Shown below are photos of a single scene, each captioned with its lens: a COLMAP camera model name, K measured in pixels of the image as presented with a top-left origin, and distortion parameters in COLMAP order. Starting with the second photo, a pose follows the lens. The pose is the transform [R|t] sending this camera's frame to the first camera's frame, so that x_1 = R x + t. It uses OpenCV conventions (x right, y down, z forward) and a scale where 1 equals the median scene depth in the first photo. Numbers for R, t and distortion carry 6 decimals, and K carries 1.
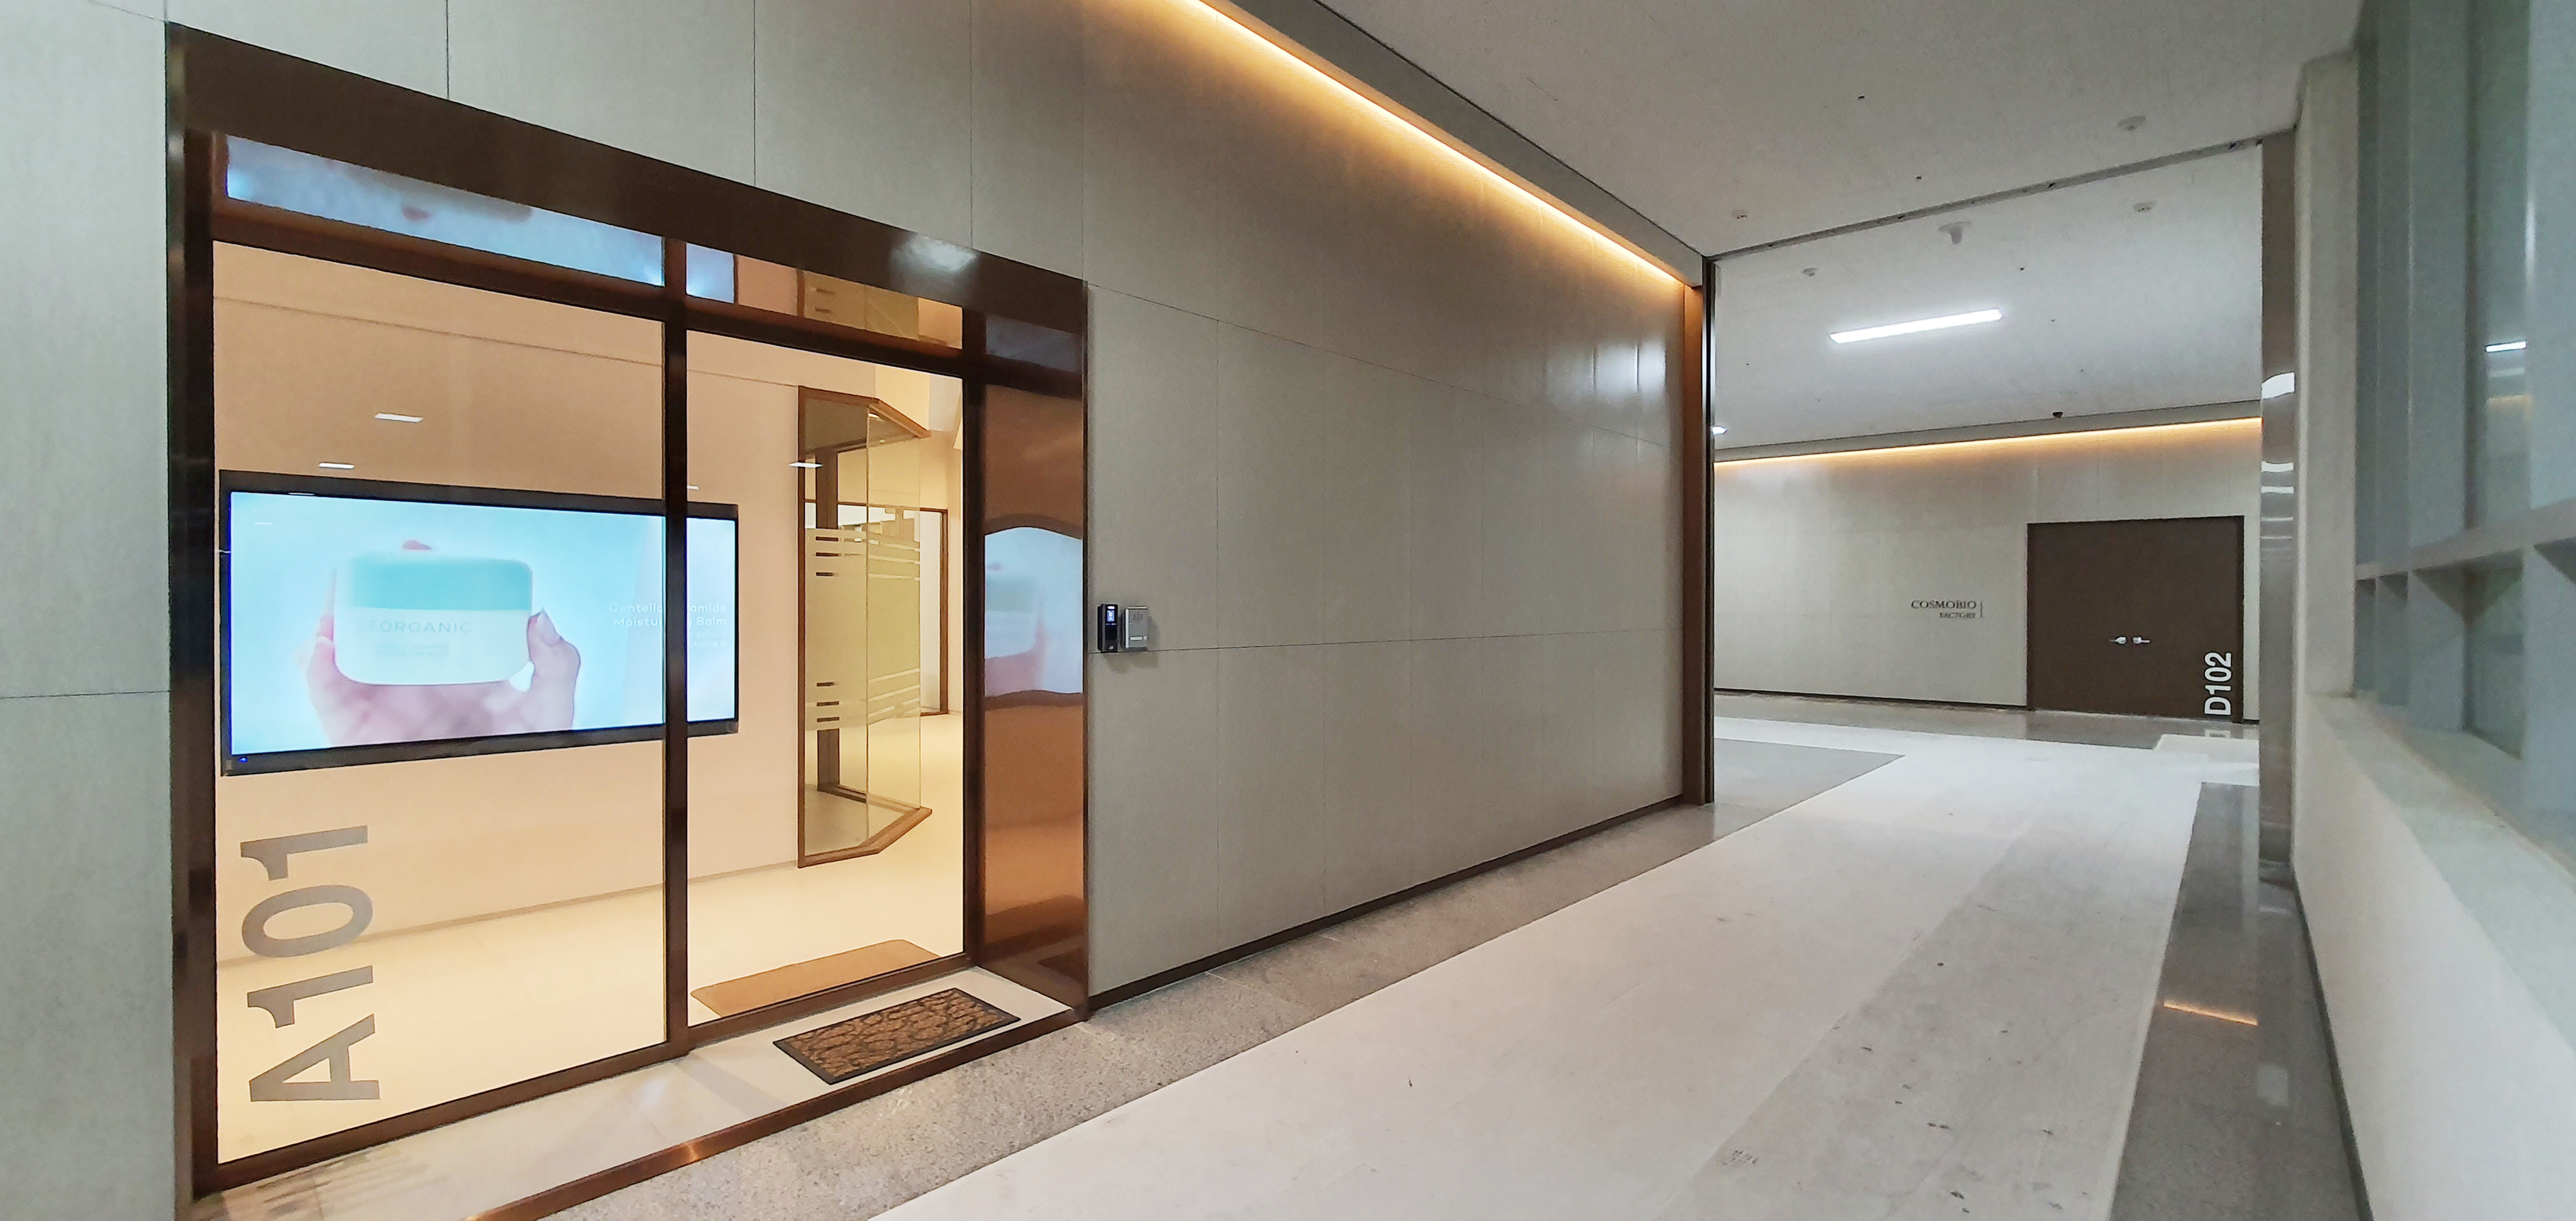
lens RADIAL K [[1027.0, 0, 1283.9], [0, 1027.0, 601.7], [0, 0, 1]] dist [0.013367, -0.000894]
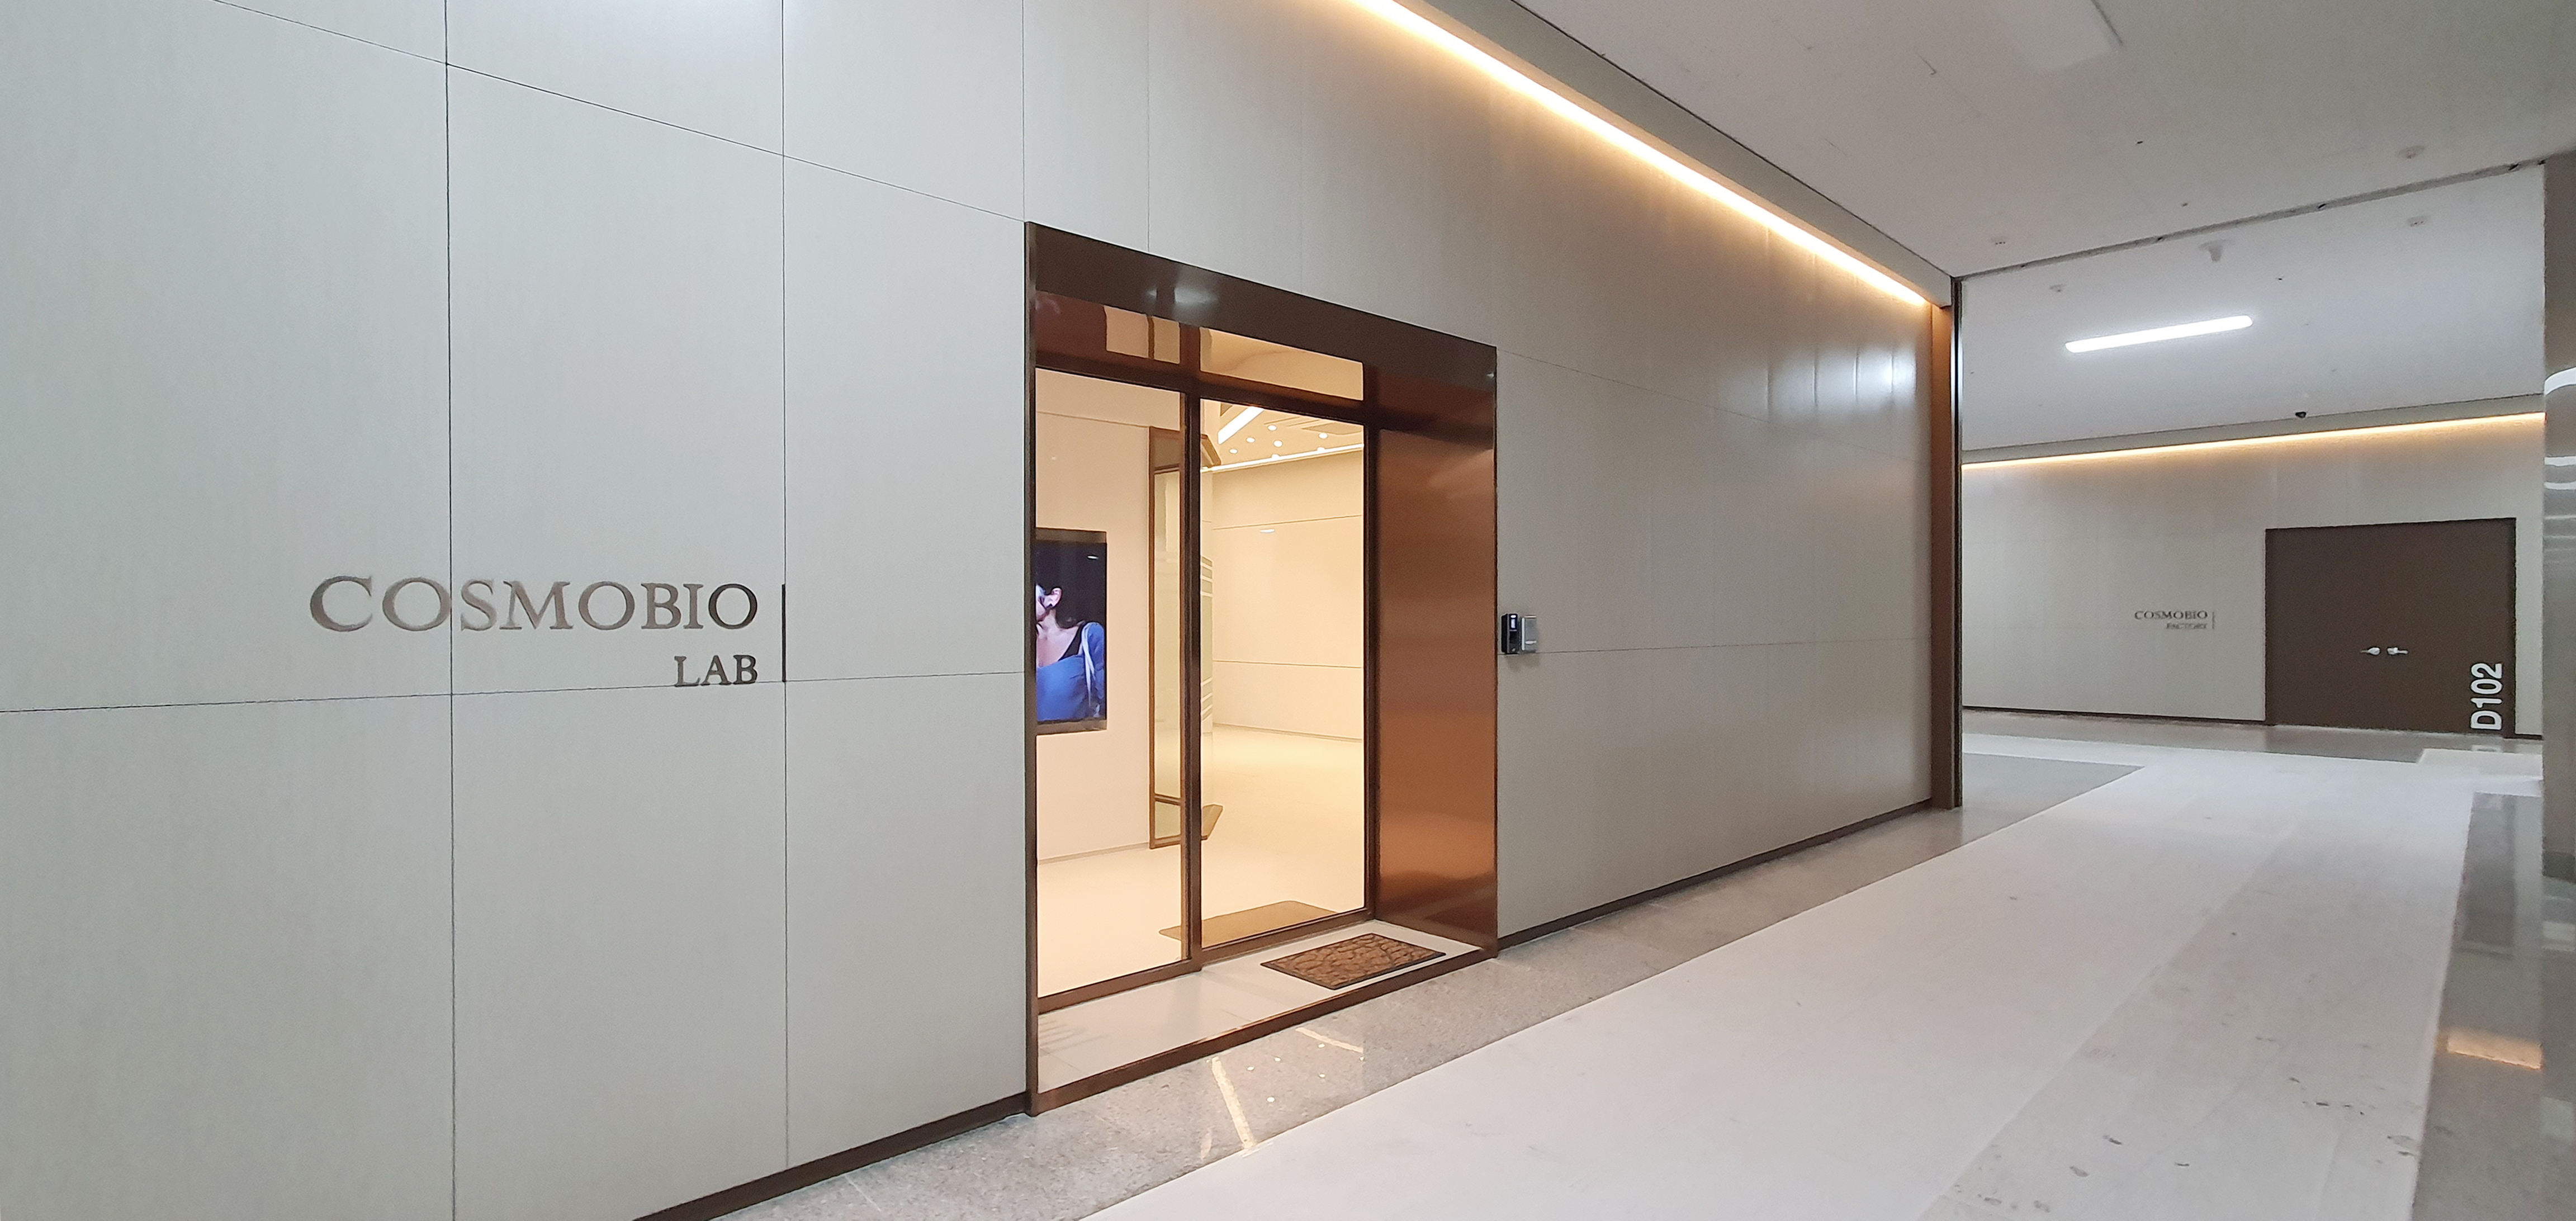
lens RADIAL K [[1122.1, 0, 1289.7], [0, 1122.1, 620.6], [0, 0, 1]] dist [0.013481, 0.002273]
pose [[0.997580, -0.005829, -0.069283, -0.220698], [0.005914, 0.999982, 0.001029, 0.005010], [0.069276, -0.001436, 0.997597, -0.217061]]
